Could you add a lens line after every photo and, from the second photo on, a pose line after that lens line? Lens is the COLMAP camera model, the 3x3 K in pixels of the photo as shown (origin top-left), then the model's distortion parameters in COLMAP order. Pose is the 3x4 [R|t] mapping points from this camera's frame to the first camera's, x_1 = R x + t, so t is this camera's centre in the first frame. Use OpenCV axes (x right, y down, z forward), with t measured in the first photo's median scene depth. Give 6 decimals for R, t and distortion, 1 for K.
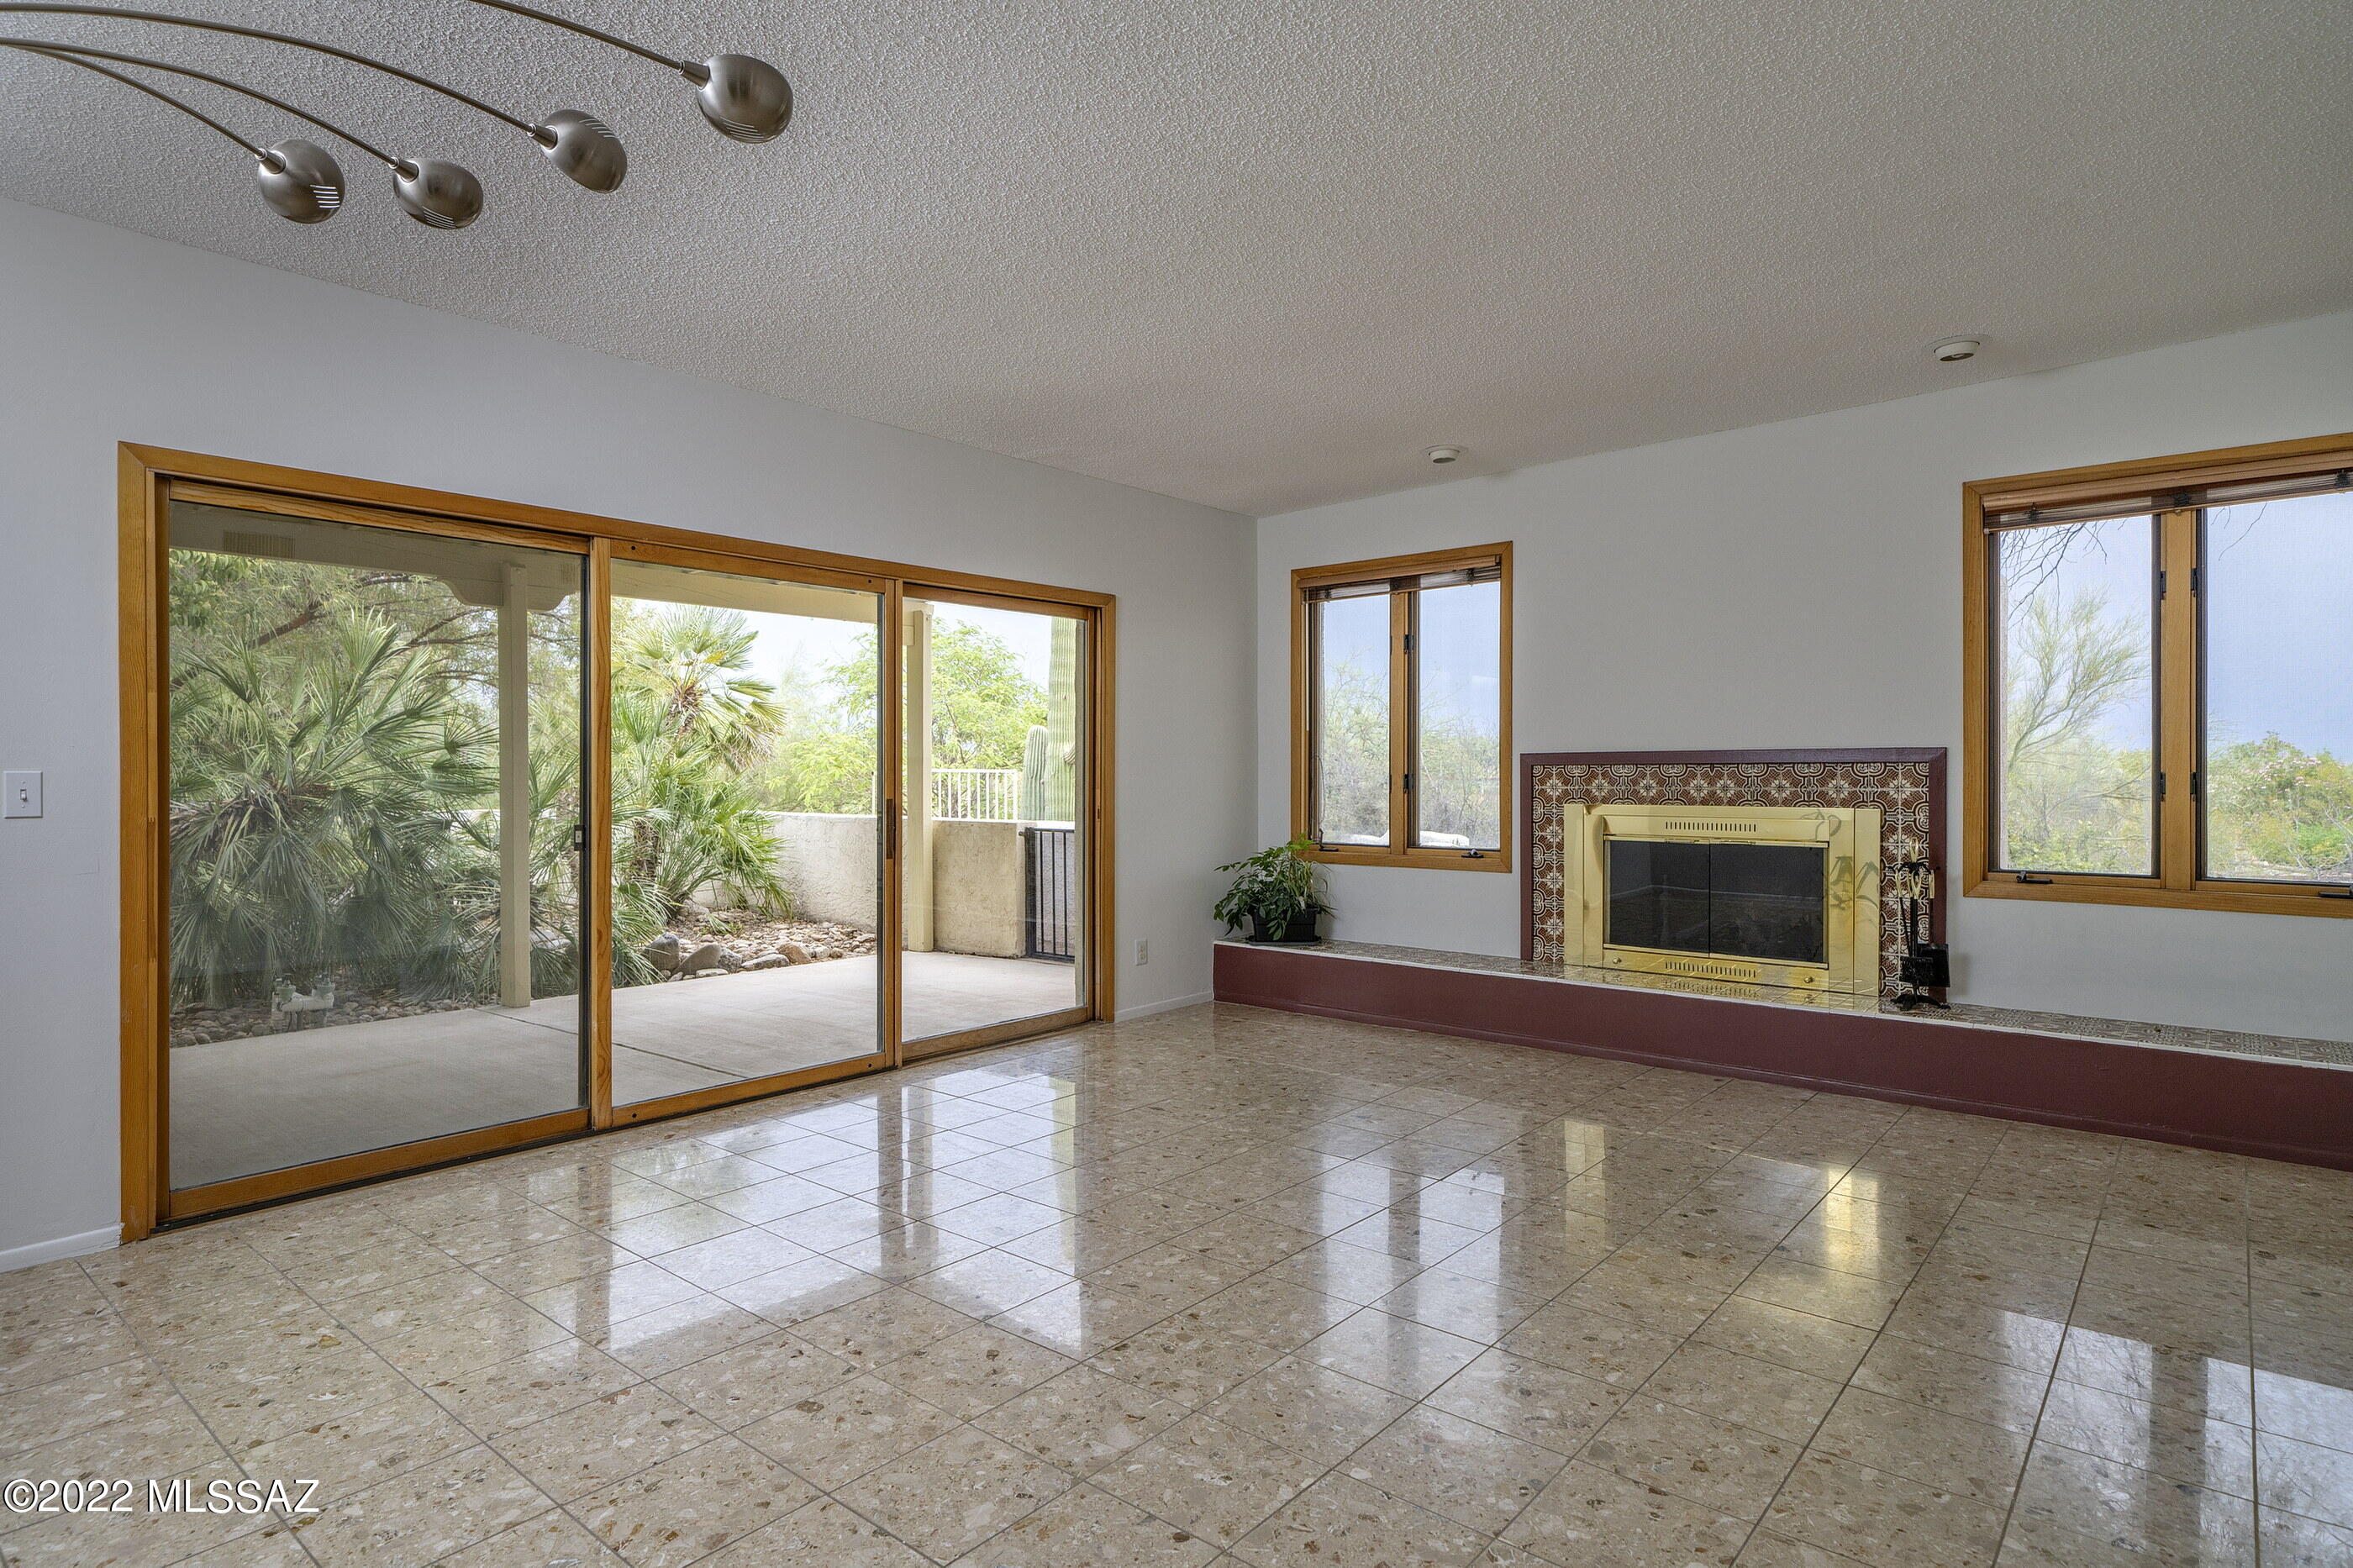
lens RADIAL K [[1260.7, 0, 1180.9], [0, 1260.7, 770.7], [0, 0, 1]] dist [0.003265, 0.000000]
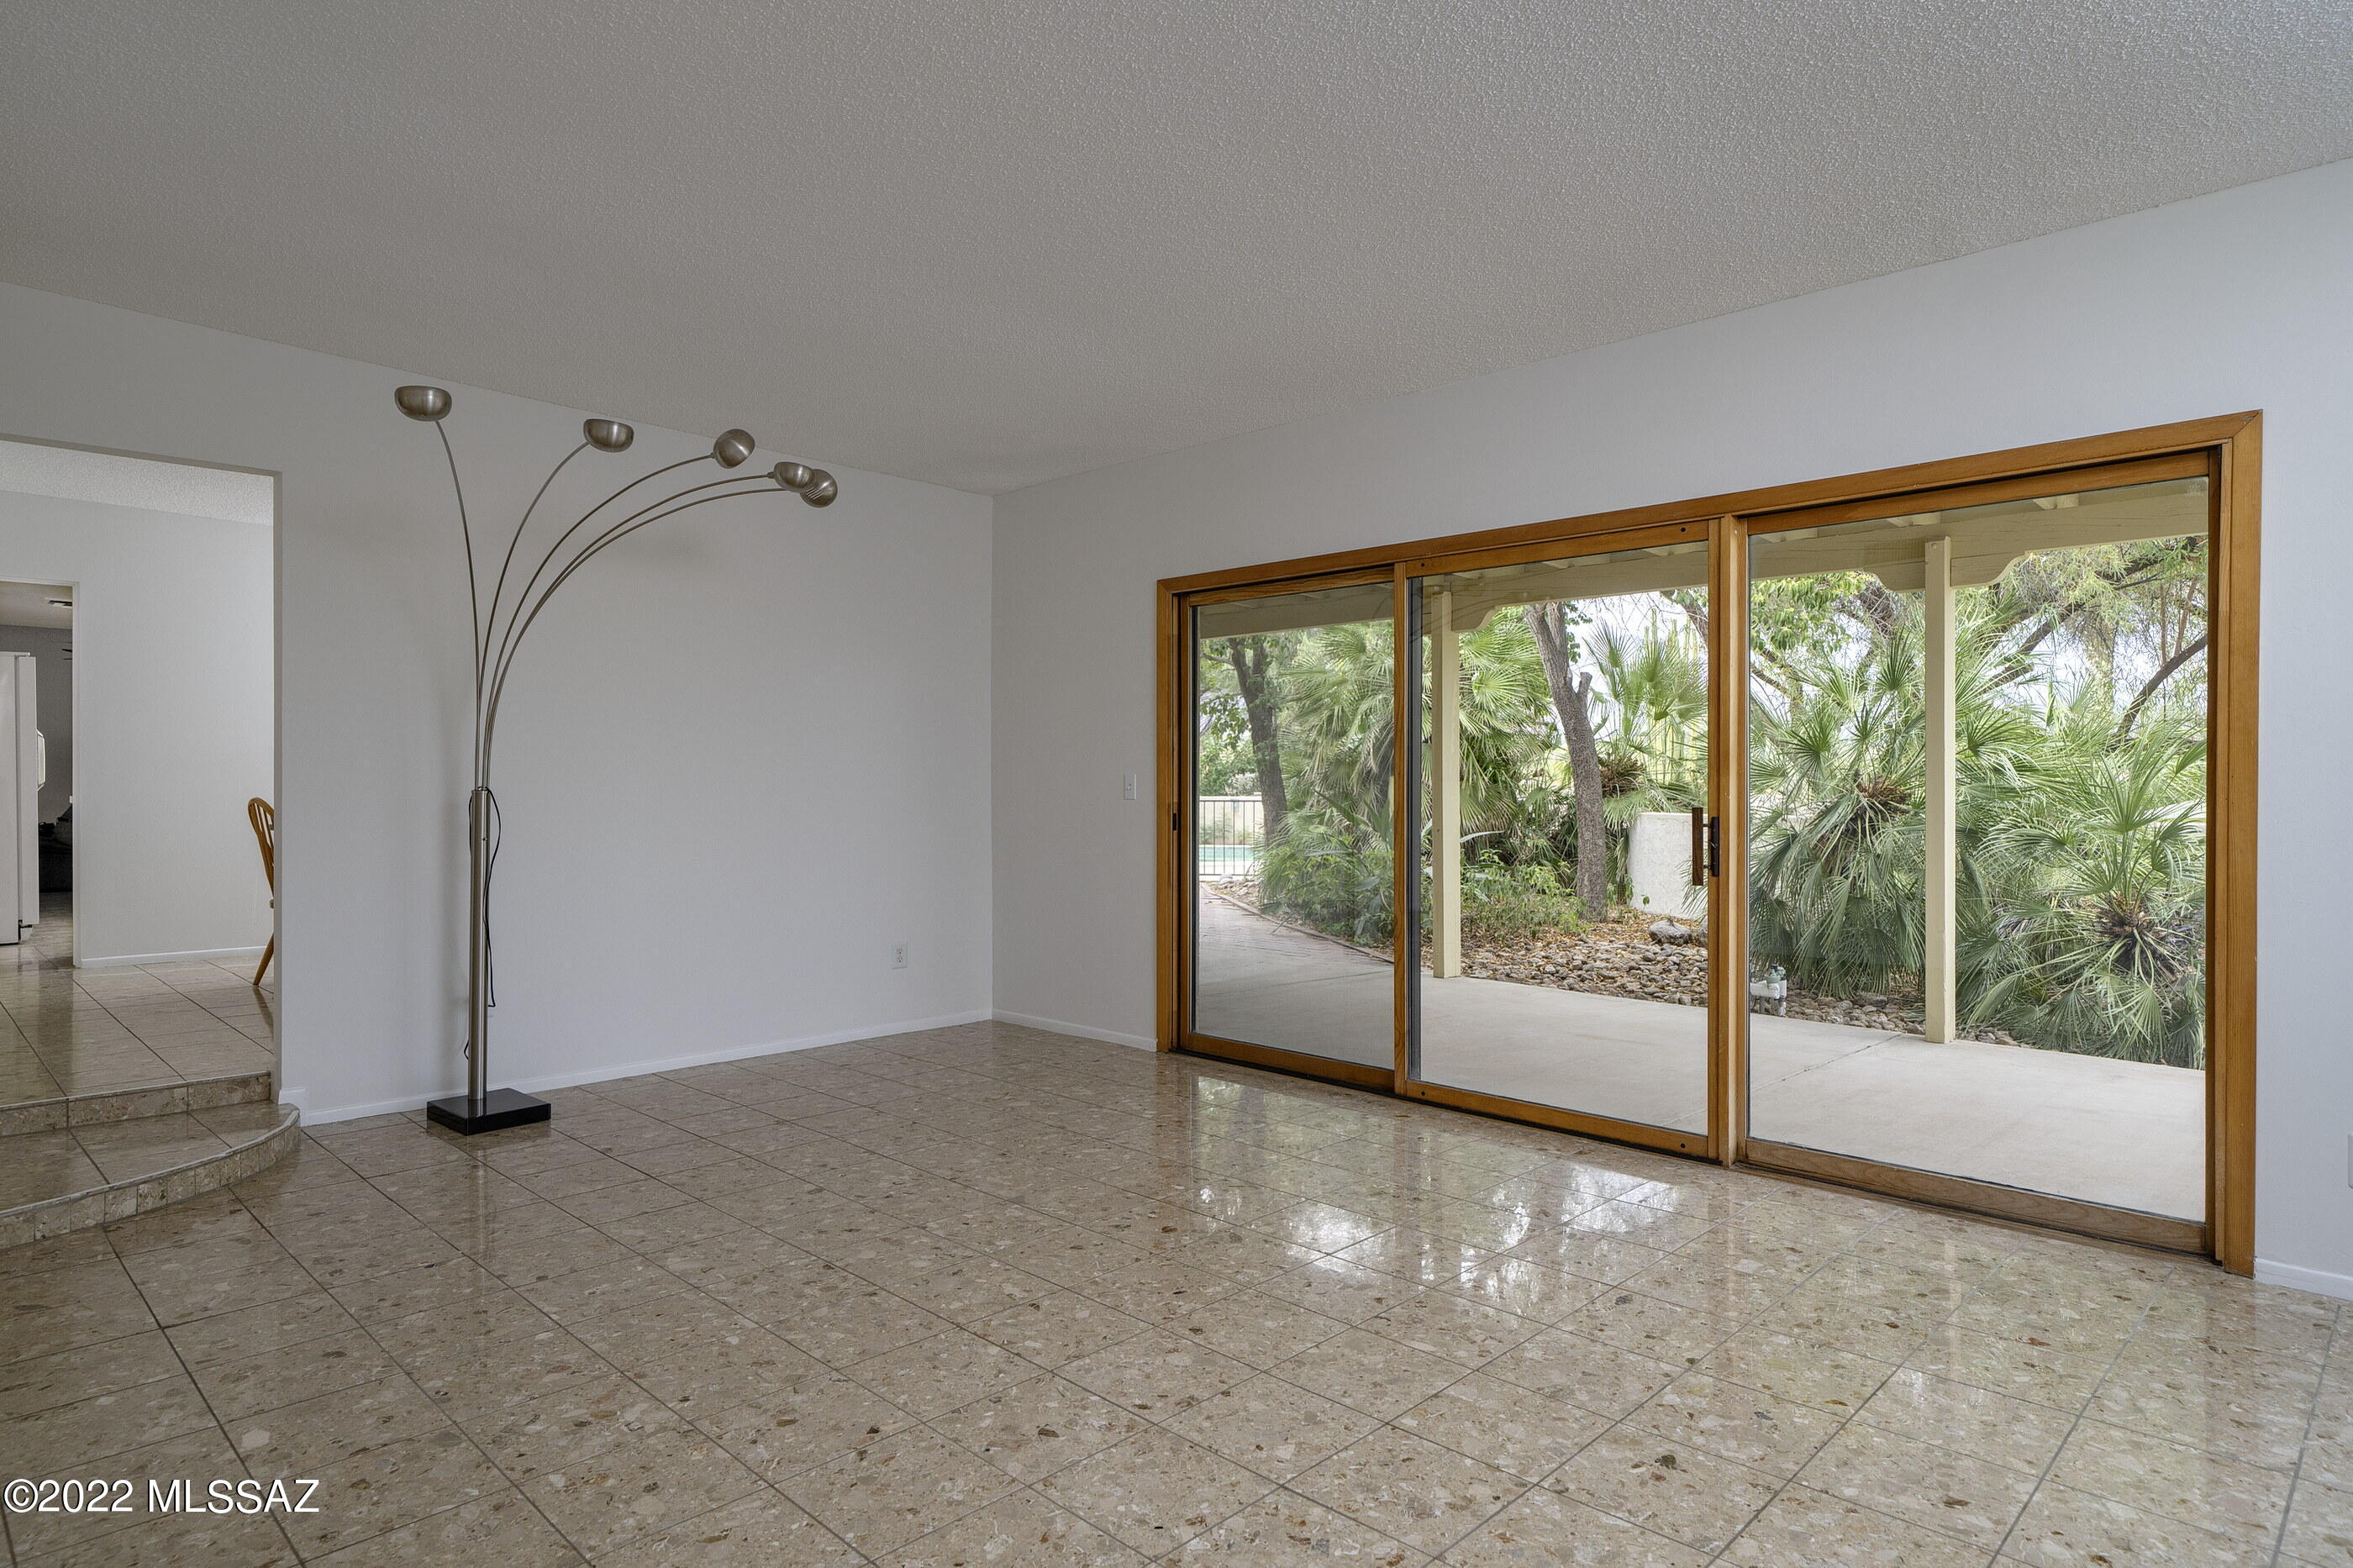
lens RADIAL K [[1330.7, 0, 1179.4], [0, 1330.7, 785.4], [0, 0, 1]] dist [-0.000024, 0.000595]
pose [[-0.083694, 0.004333, -0.996482, 0.940838], [-0.000016, 0.999991, 0.004350, 0.007437], [0.996492, 0.000380, -0.083693, 1.172268]]
